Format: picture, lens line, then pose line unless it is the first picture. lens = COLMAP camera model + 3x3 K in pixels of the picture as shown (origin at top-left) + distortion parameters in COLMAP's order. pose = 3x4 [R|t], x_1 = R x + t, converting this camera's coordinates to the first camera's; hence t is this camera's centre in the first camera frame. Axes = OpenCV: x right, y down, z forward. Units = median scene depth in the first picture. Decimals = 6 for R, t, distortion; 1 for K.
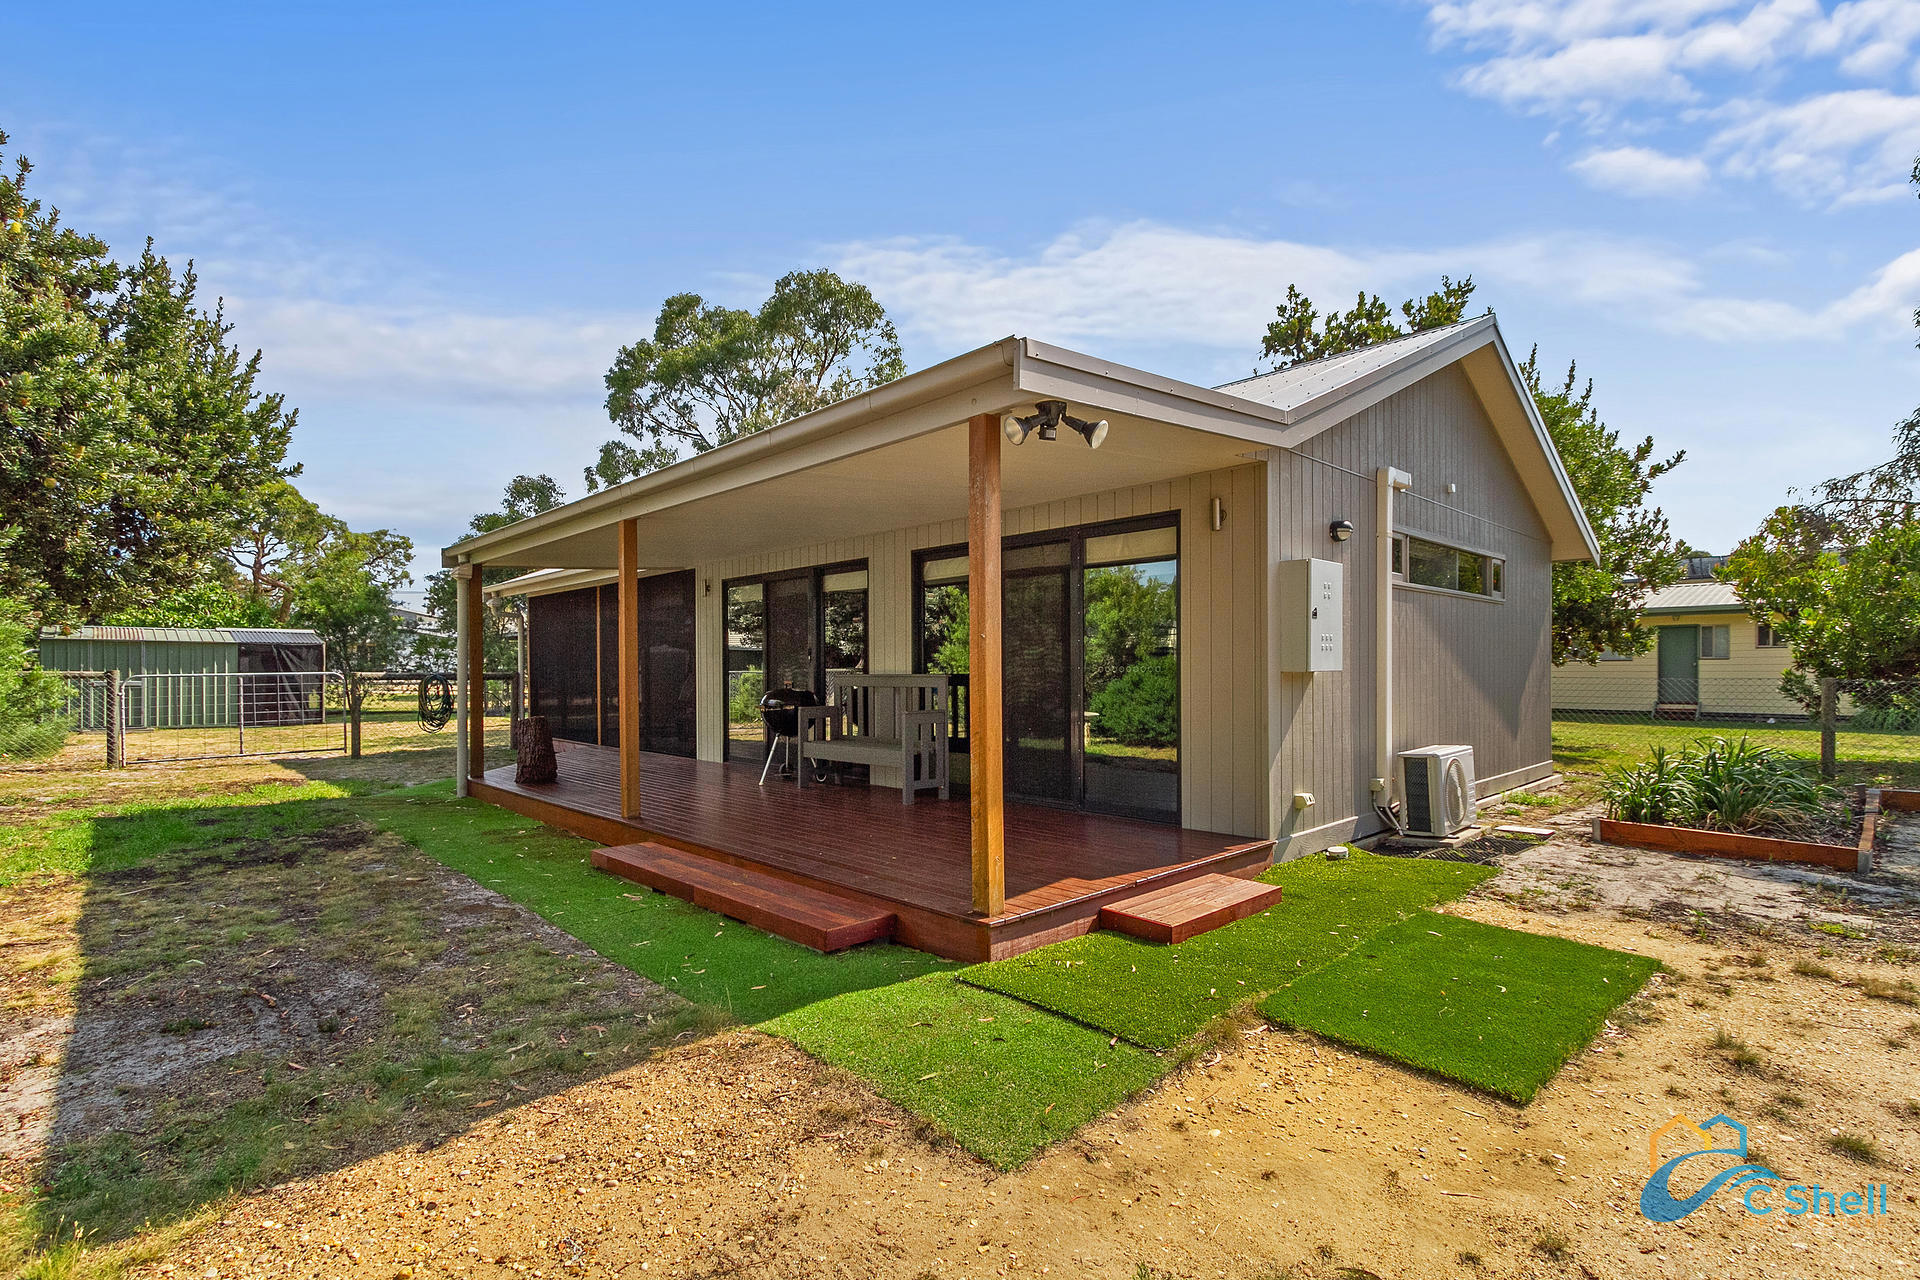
lens RADIAL K [[883.2, 0, 961.9], [0, 883.2, 679.5], [0, 0, 1]] dist [0.001423, 0.000234]
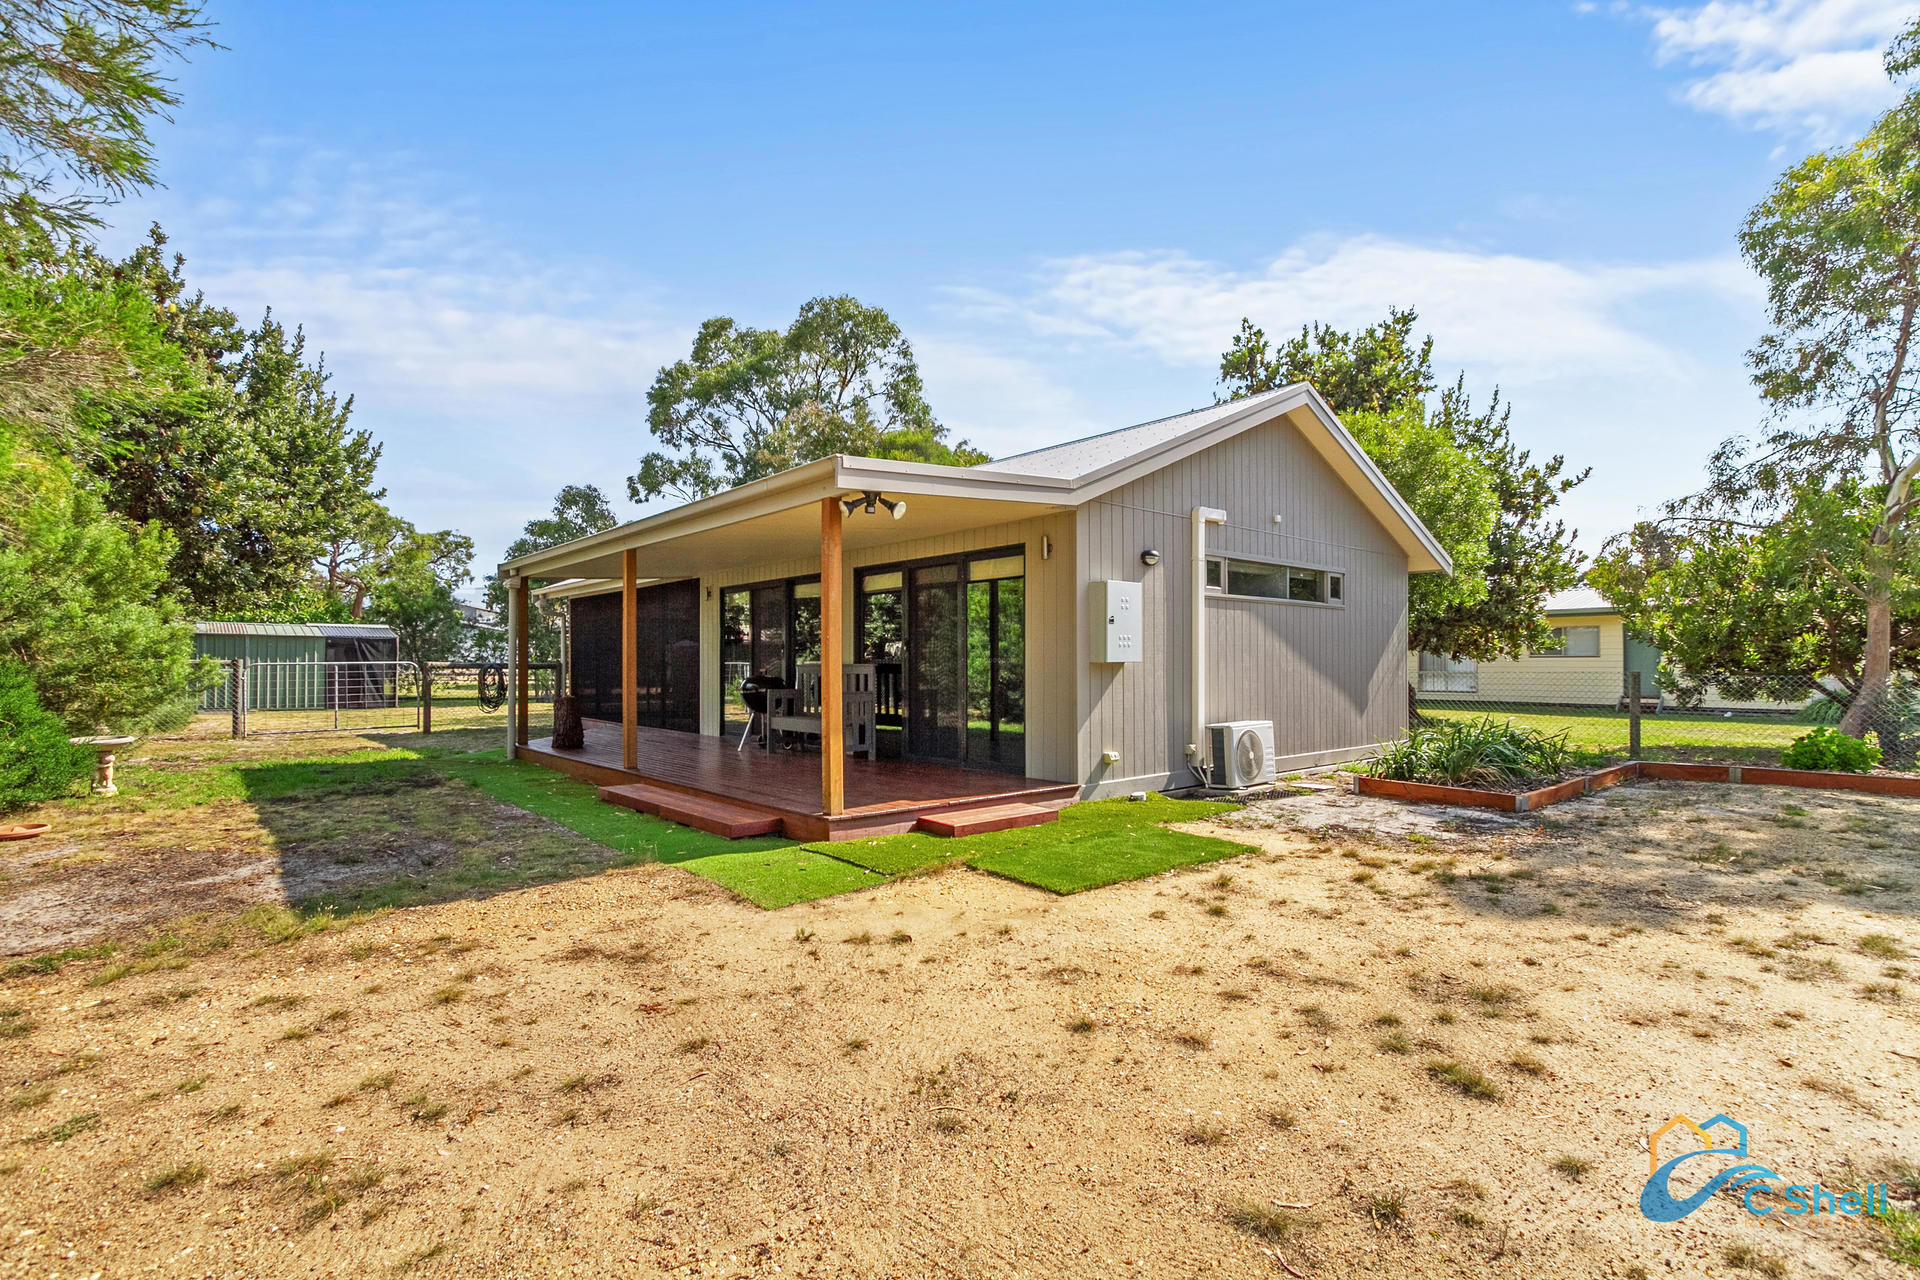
lens RADIAL K [[878.3, 0, 963.1], [0, 878.3, 665.4], [0, 0, 1]] dist [0.002163, 0.000303]
pose [[0.998922, 0.004321, -0.046210, 0.100580], [-0.004750, 0.999947, -0.009179, 0.004325], [0.046168, 0.009389, 0.998890, -0.166116]]
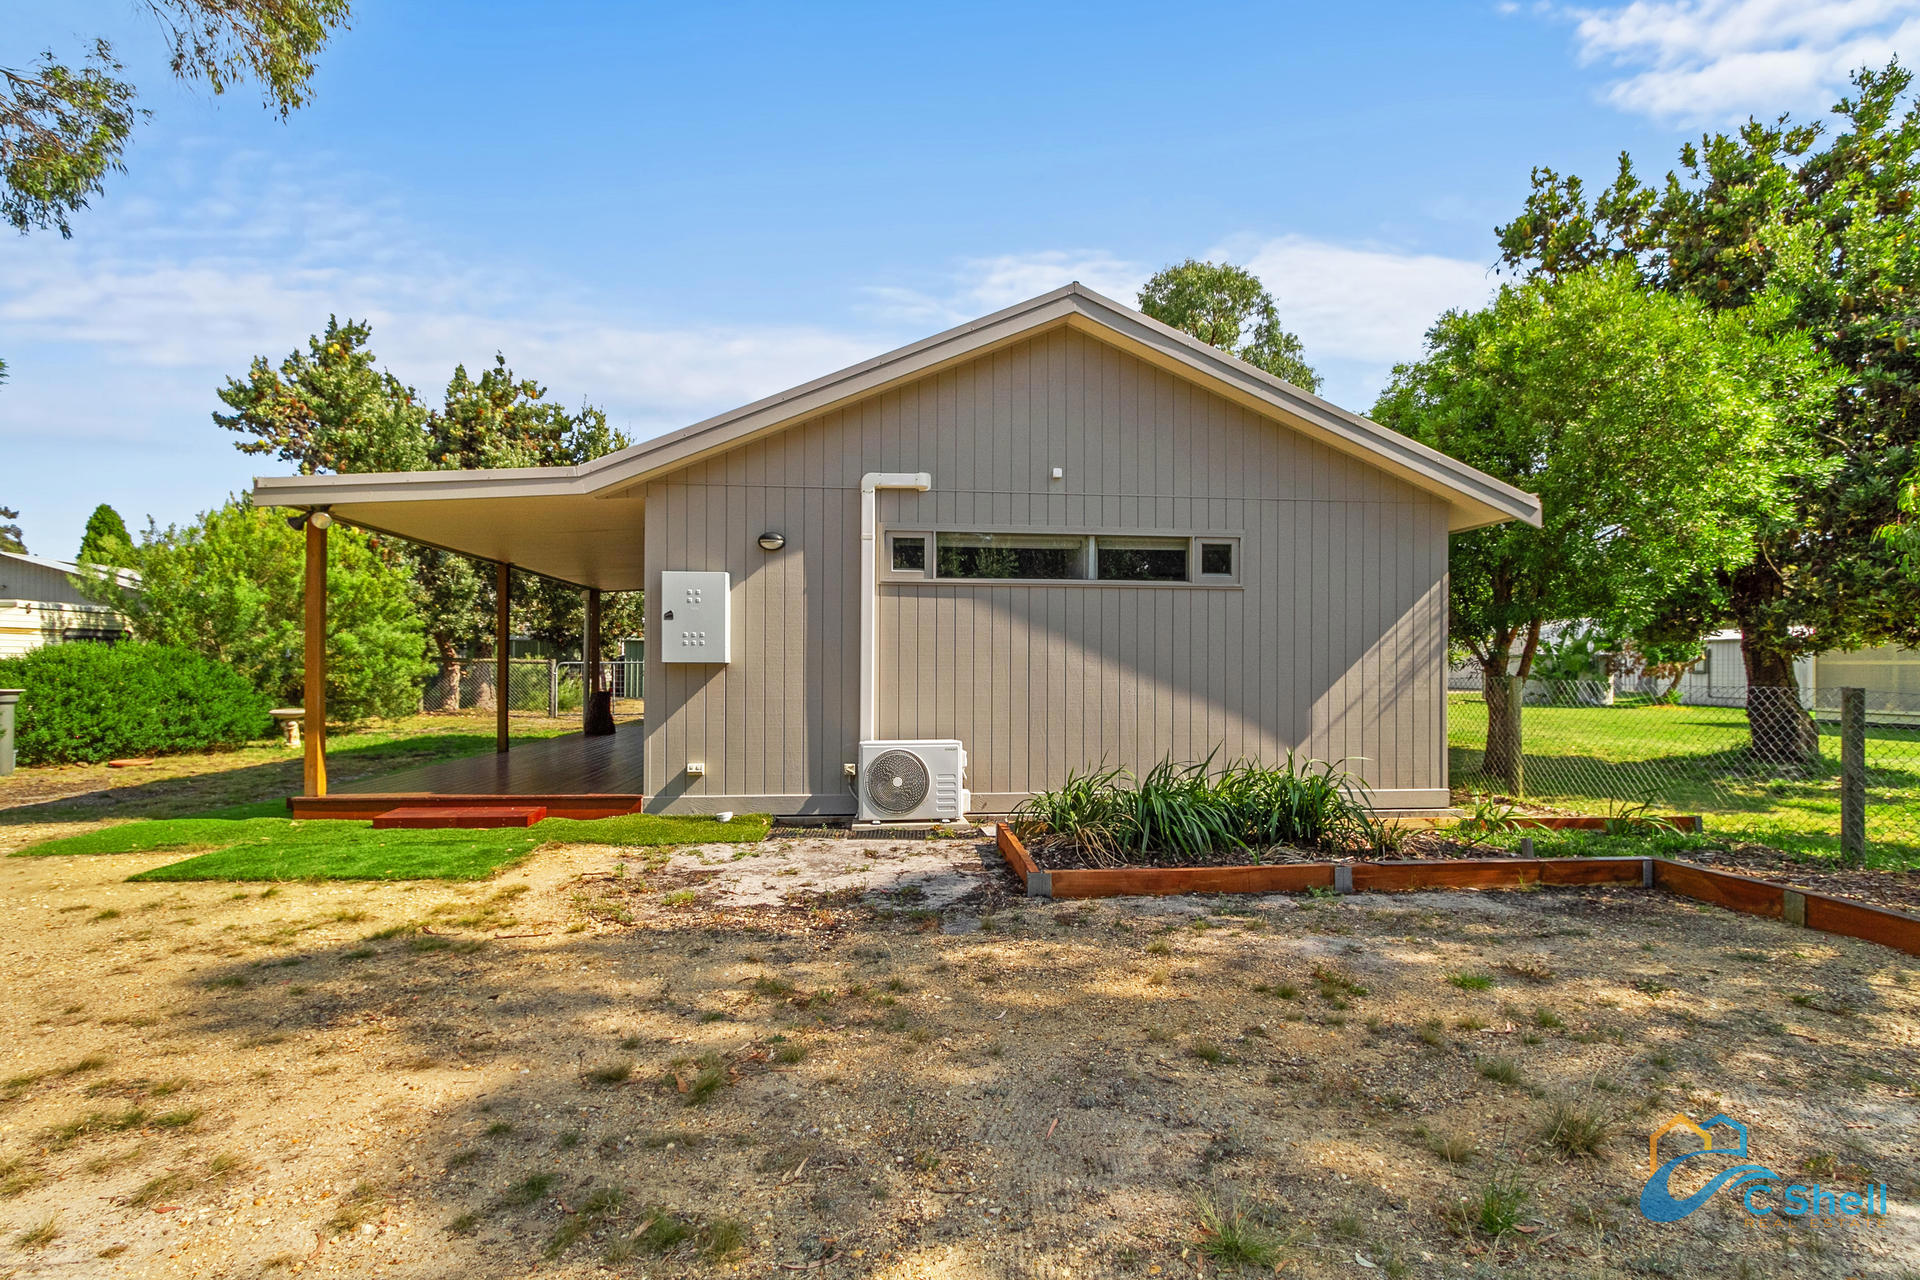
lens RADIAL K [[916.5, 0, 958.8], [0, 916.5, 668.4], [0, 0, 1]] dist [0.001246, 0.000141]
pose [[0.788781, 0.011691, -0.614563, 0.652403], [-0.019470, 0.999793, -0.005971, -0.000505], [0.614365, 0.016675, 0.788845, 0.105713]]
